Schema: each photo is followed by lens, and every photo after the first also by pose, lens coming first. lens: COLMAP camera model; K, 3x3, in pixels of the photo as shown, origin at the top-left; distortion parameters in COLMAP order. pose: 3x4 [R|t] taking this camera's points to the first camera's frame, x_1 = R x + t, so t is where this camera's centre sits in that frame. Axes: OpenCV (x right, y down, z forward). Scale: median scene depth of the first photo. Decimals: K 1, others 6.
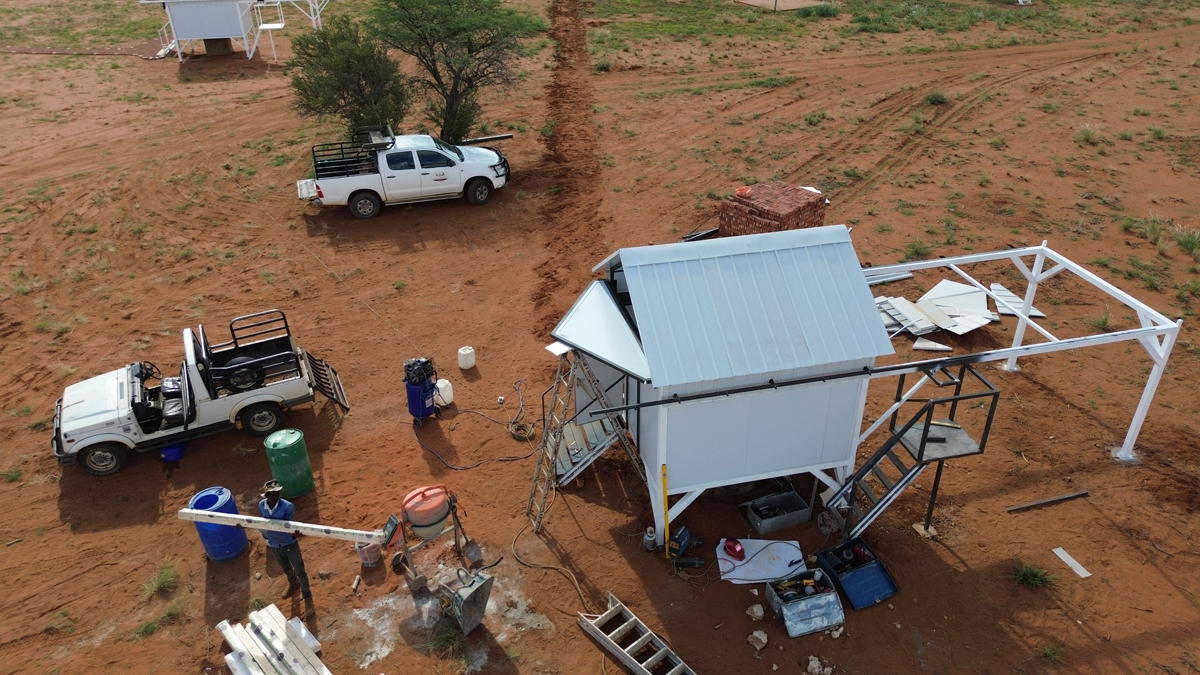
lens RADIAL K [[845.3, 0, 605.2], [0, 845.3, 344.7], [0, 0, 1]] dist [0.061944, -0.062858]
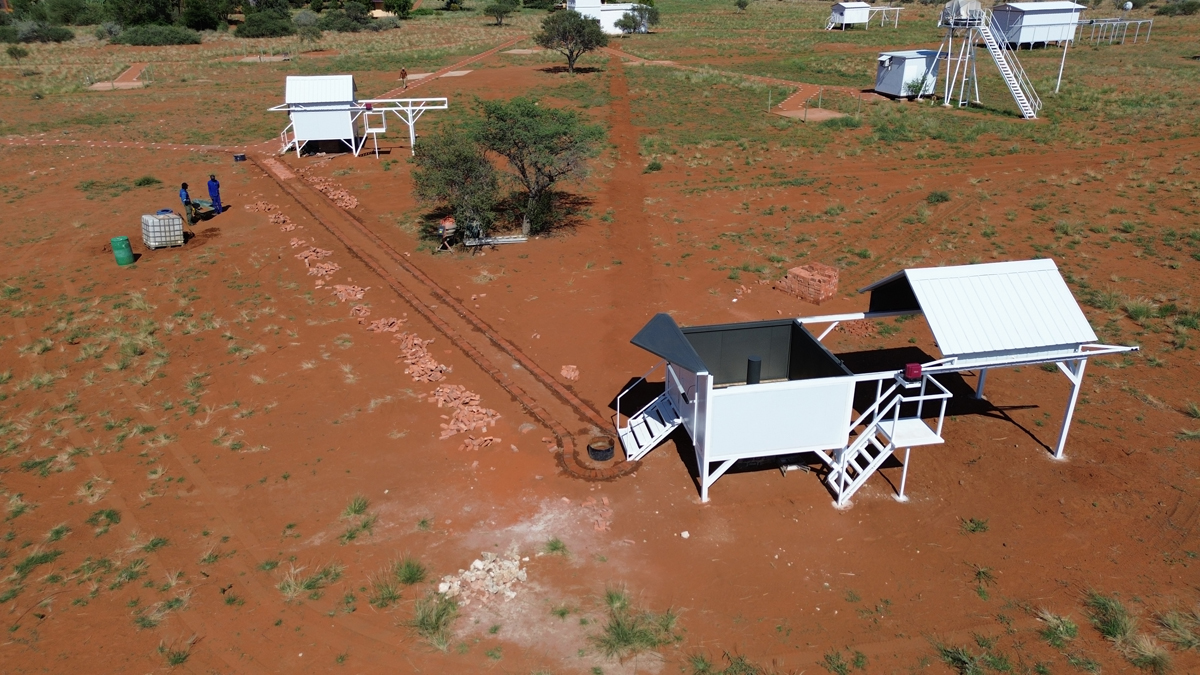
lens RADIAL K [[845.3, 0, 597.0], [0, 845.3, 334.6], [0, 0, 1]] dist [0.061944, -0.062858]
pose [[0.998336, 0.025072, -0.051931, -0.013641], [-0.031127, 0.992372, -0.119285, 0.042934], [0.048544, 0.120703, 0.991501, -0.128711]]
